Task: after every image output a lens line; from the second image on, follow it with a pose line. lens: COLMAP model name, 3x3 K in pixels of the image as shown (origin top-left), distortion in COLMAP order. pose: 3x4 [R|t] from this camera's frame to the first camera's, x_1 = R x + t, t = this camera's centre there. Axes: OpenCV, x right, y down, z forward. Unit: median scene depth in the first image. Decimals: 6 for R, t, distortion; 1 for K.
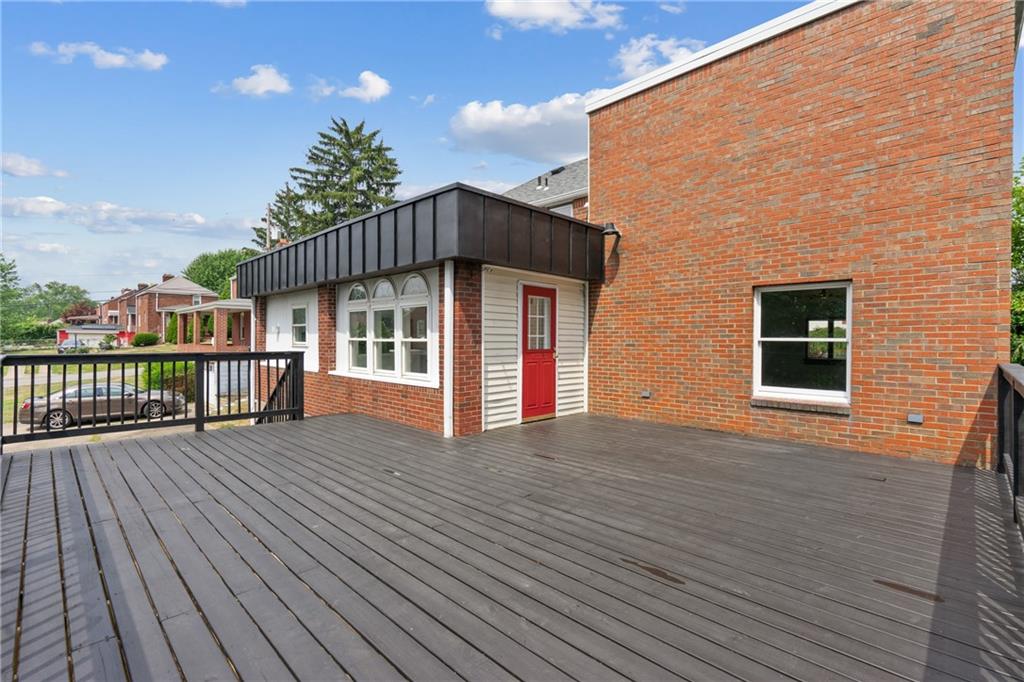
lens RADIAL K [[455.9, 0, 512.0], [0, 455.9, 341.0], [0, 0, 1]] dist [0.000212, -0.000013]
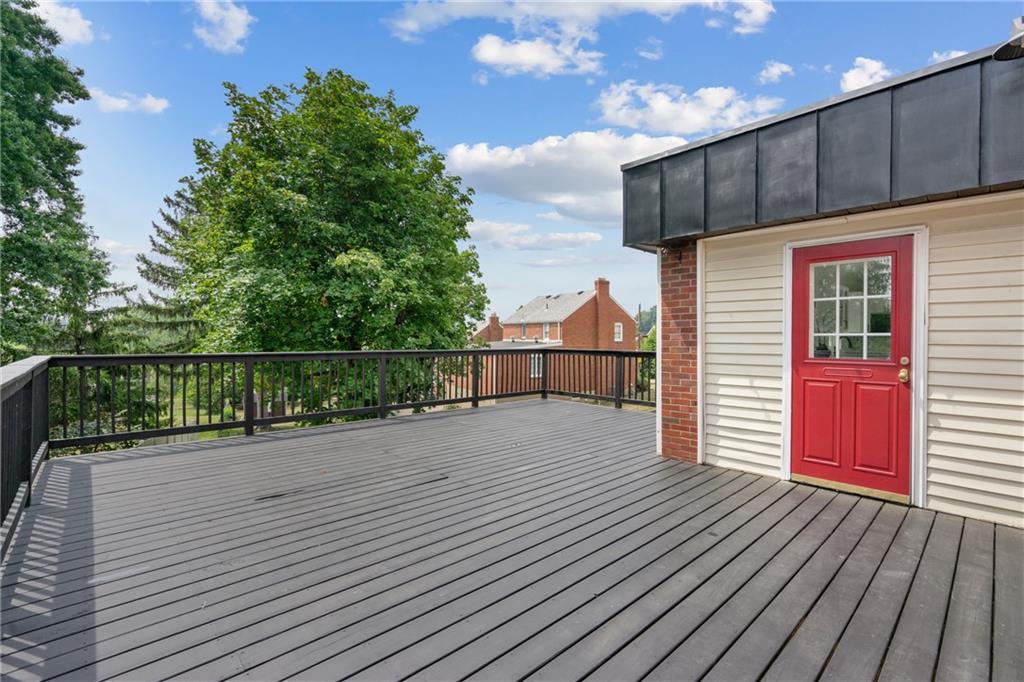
lens RADIAL K [[455.9, 0, 512.0], [0, 455.9, 341.0], [0, 0, 1]] dist [0.000212, -0.000013]
pose [[-0.050713, 0.002631, -0.998710, 0.703062], [-0.004665, 0.999985, 0.002872, -0.002703], [0.998702, 0.004804, -0.050700, 0.733218]]
